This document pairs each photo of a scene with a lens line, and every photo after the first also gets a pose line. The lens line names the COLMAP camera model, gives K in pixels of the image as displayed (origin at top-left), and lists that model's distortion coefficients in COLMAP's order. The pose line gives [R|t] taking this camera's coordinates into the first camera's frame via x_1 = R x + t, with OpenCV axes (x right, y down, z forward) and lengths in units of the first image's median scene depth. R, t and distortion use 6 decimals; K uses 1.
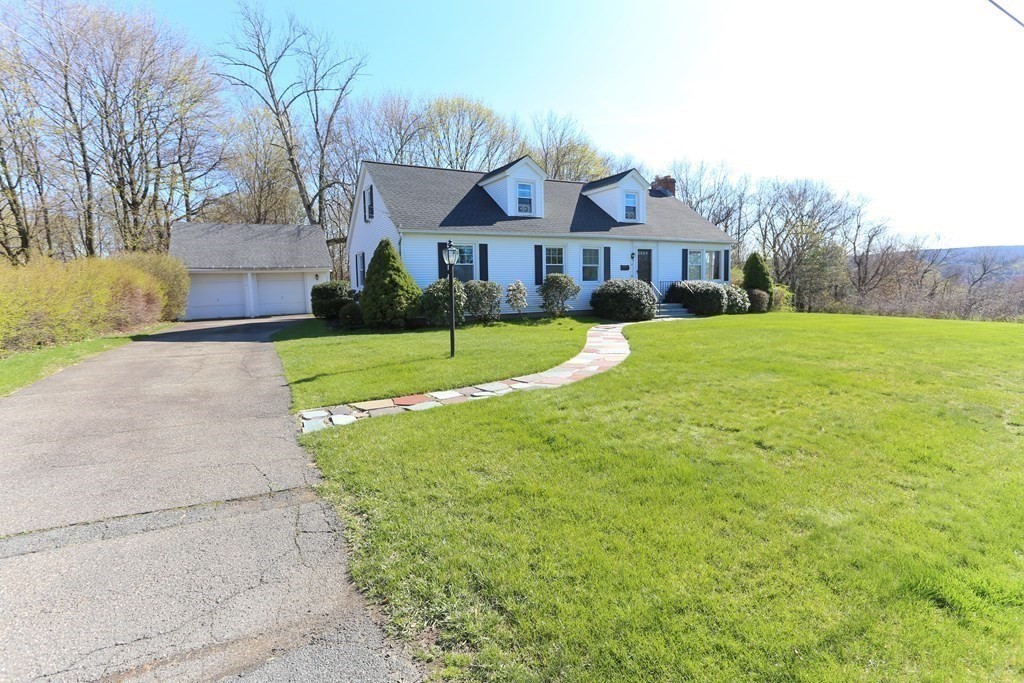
lens RADIAL K [[482.0, 0, 512.0], [0, 482.0, 341.5], [0, 0, 1]] dist [0.002381, 0.000175]
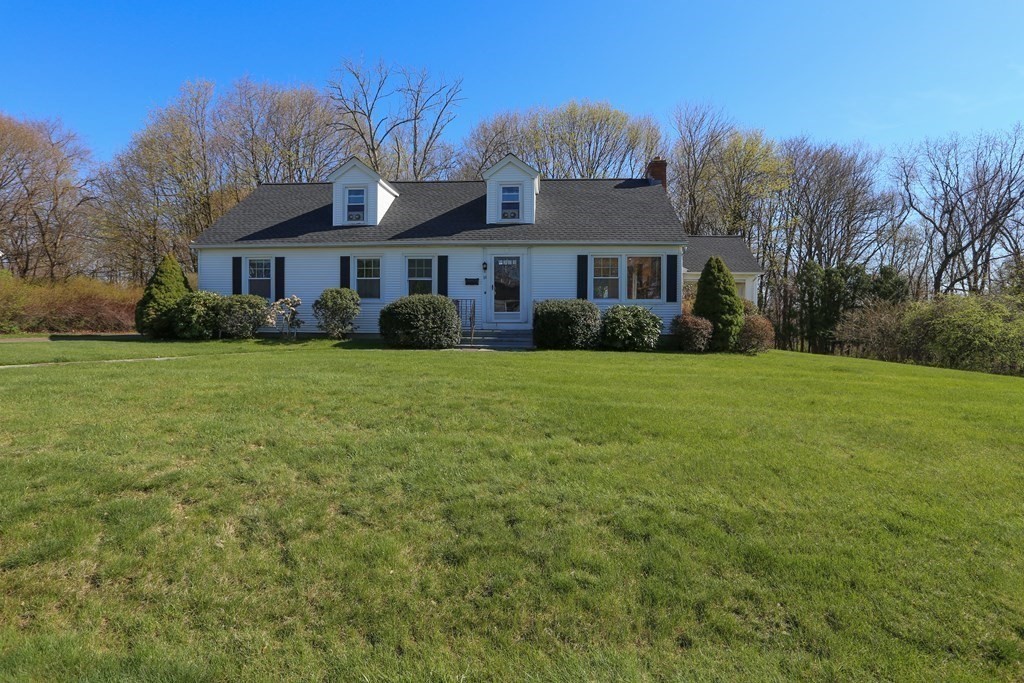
lens RADIAL K [[482.0, 0, 512.0], [0, 482.0, 341.5], [0, 0, 1]] dist [0.002381, 0.000175]
pose [[0.821836, 0.069249, -0.565500, 0.735297], [-0.085757, 0.996313, -0.002625, -0.060031], [0.563233, 0.050653, 0.824744, 0.398372]]
